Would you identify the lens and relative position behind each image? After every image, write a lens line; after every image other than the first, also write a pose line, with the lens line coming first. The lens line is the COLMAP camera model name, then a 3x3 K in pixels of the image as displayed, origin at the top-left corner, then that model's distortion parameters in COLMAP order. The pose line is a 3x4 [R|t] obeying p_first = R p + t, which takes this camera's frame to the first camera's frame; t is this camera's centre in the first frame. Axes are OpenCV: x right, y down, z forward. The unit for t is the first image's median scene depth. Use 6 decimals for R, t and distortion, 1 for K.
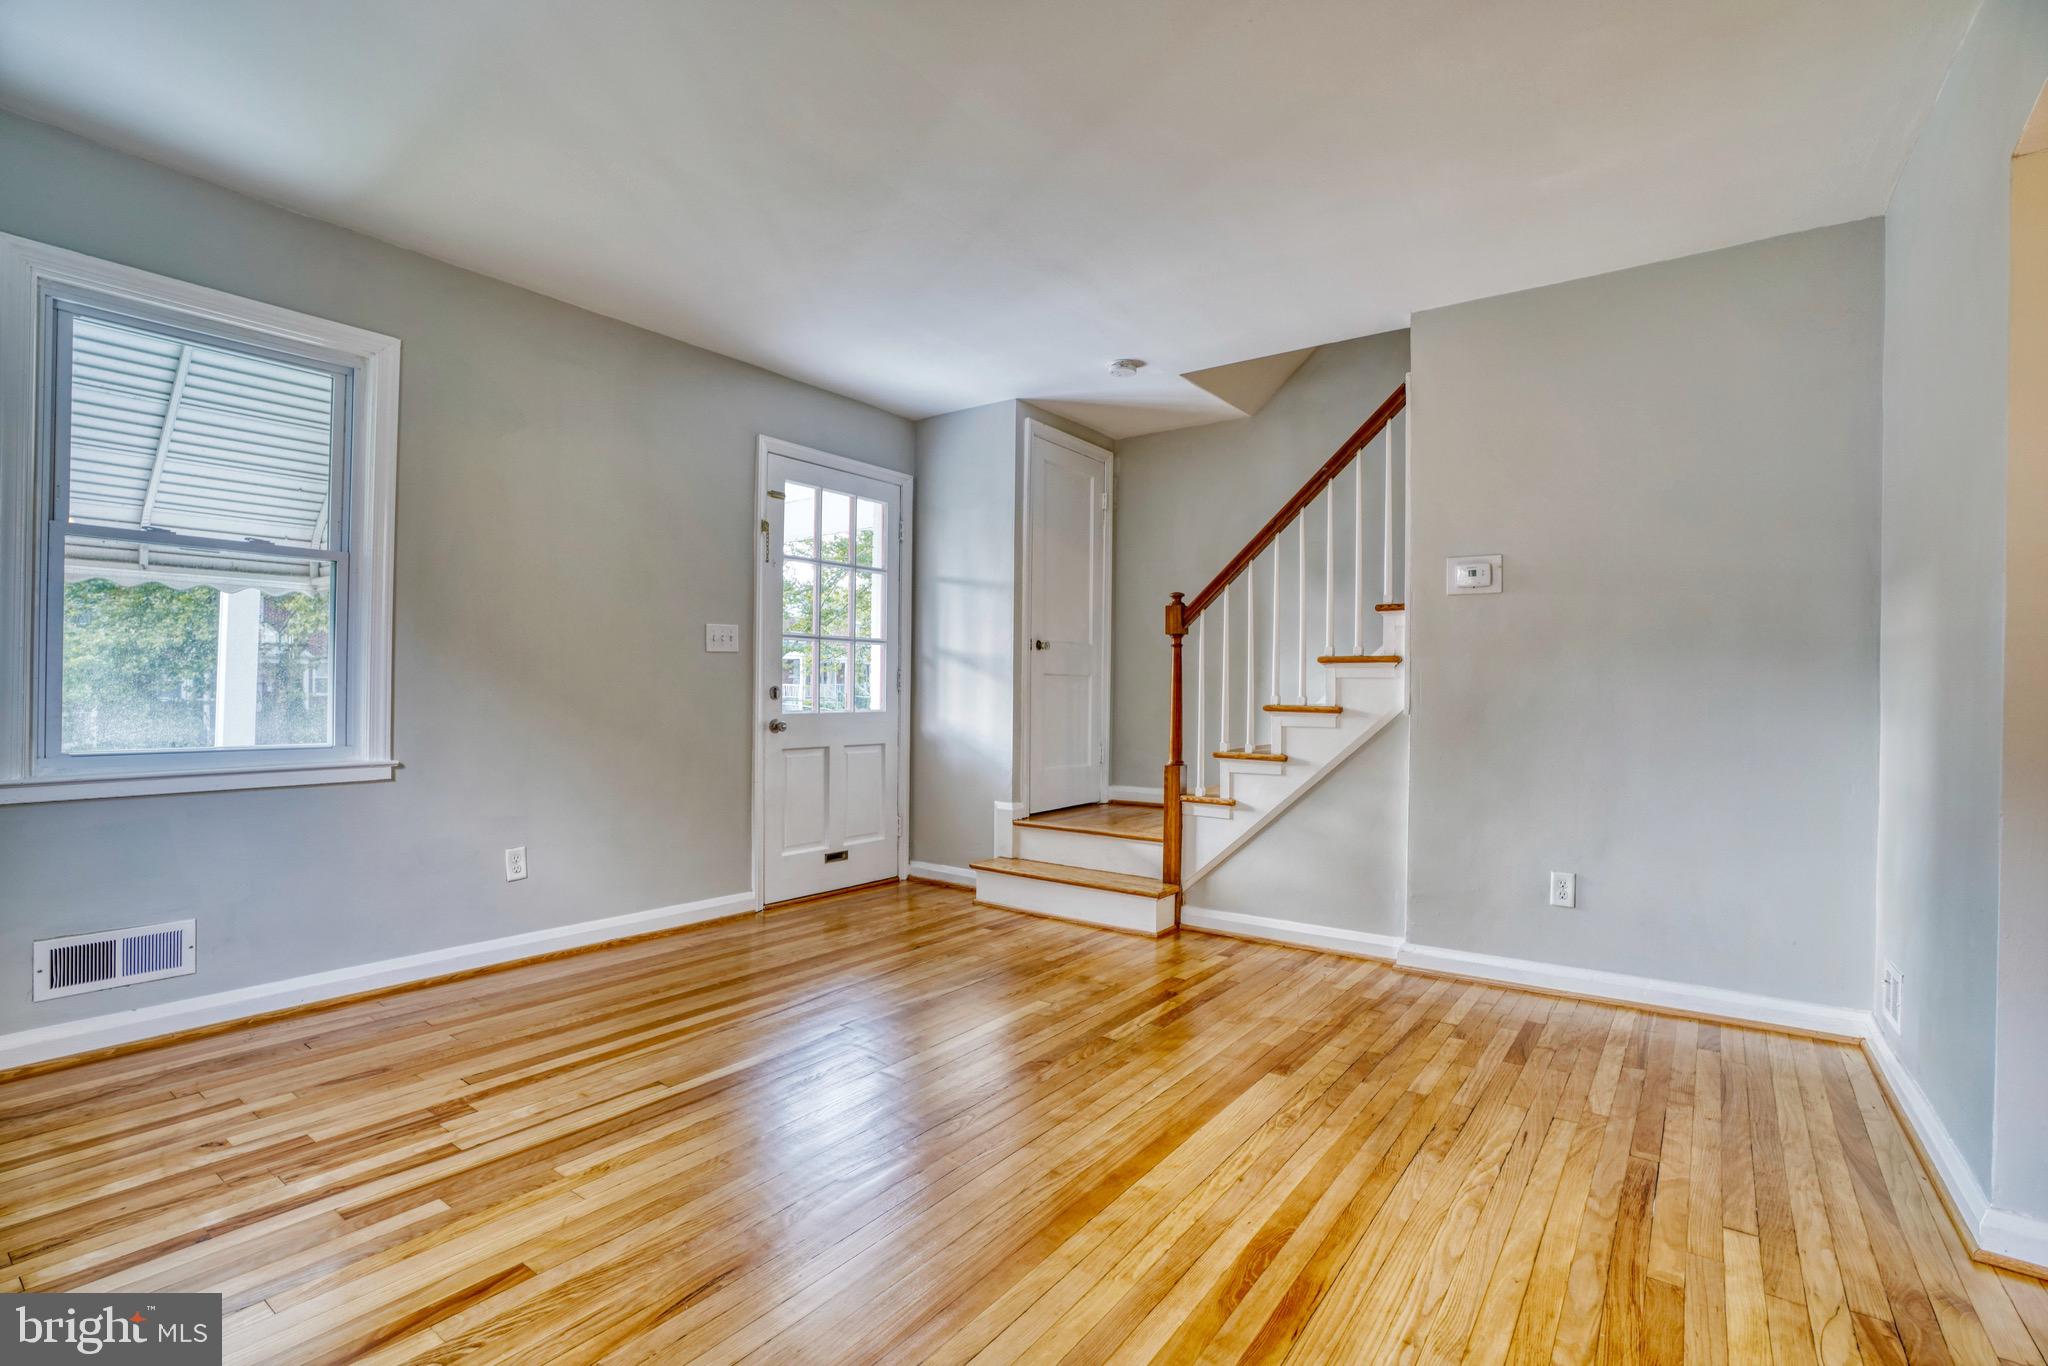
lens RADIAL K [[942.9, 0, 1005.9], [0, 942.9, 690.6], [0, 0, 1]] dist [-0.073383, 0.029182]
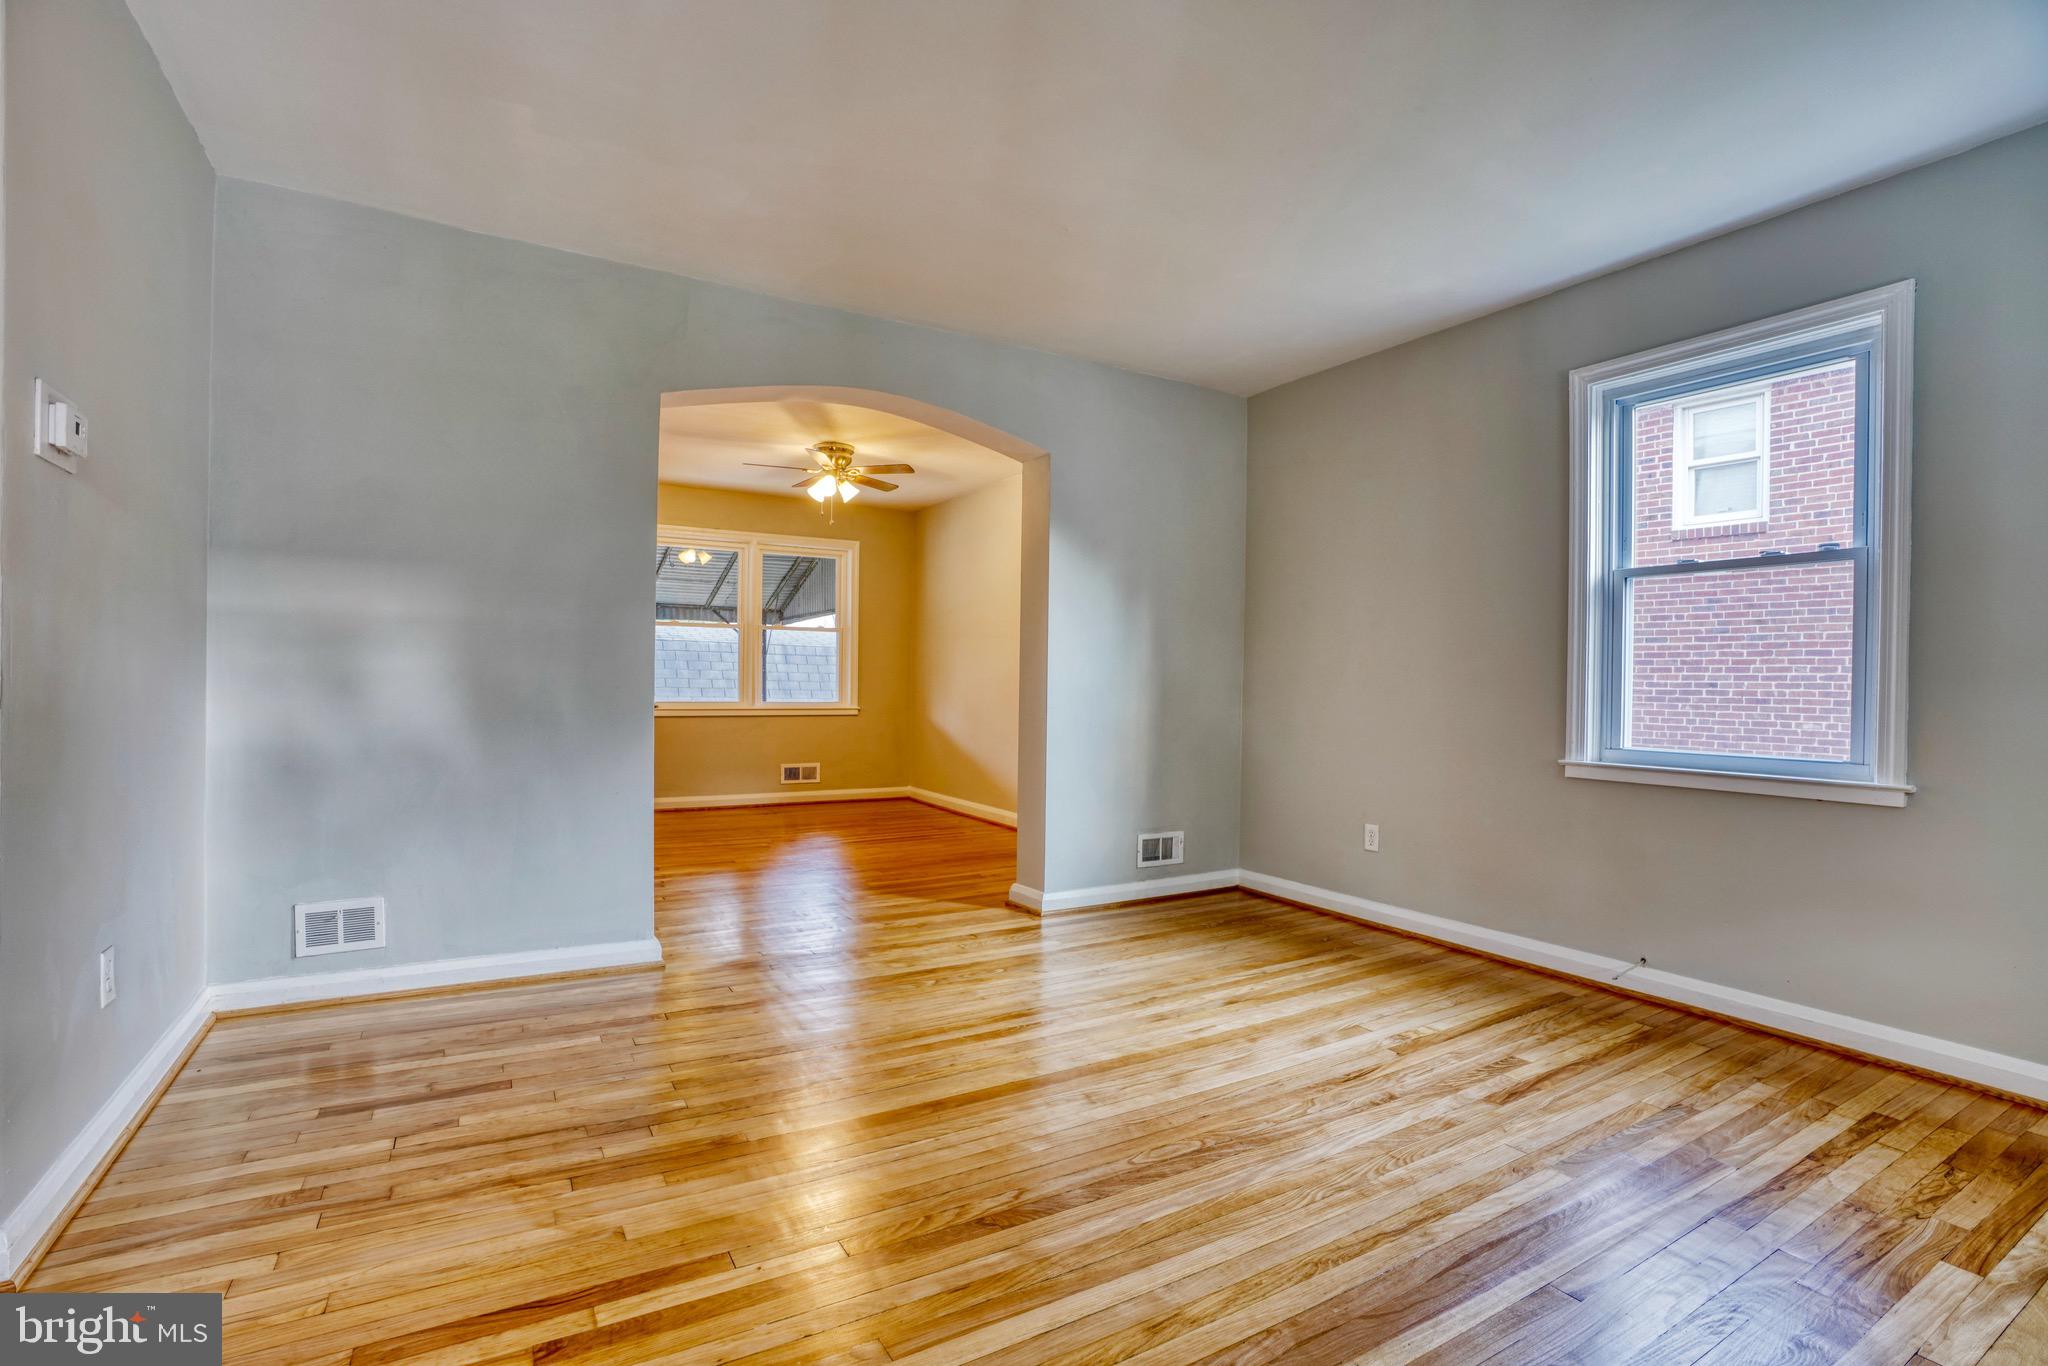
lens RADIAL K [[942.9, 0, 1005.9], [0, 942.9, 690.6], [0, 0, 1]] dist [-0.073383, 0.029182]
pose [[-0.920795, -0.031728, 0.388755, -0.154160], [-0.028656, 0.999495, 0.013698, -0.001189], [-0.388994, 0.001473, -0.921239, 1.121154]]
